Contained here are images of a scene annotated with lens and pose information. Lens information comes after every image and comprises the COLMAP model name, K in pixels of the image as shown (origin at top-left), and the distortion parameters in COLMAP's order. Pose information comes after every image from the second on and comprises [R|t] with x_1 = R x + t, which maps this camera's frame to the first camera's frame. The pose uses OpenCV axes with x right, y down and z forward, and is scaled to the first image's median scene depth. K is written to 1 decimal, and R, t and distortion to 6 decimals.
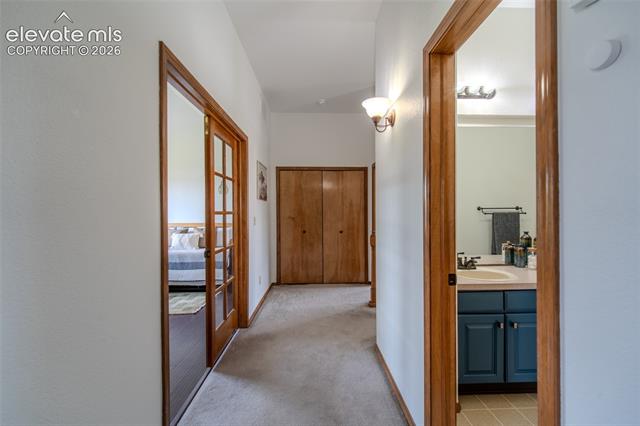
lens RADIAL K [[264.3, 0, 322.8], [0, 264.3, 212.5], [0, 0, 1]] dist [0.006562, -0.003597]
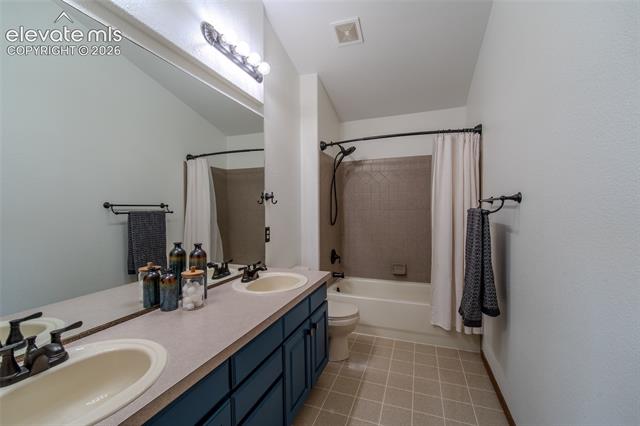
lens RADIAL K [[264.3, 0, 323.0], [0, 264.3, 212.1], [0, 0, 1]] dist [0.006562, -0.003597]
pose [[0.379607, -0.011461, 0.925077, 0.297222], [0.005451, 0.999934, 0.010152, -0.003681], [-0.925132, 0.001189, 0.379644, 0.412326]]
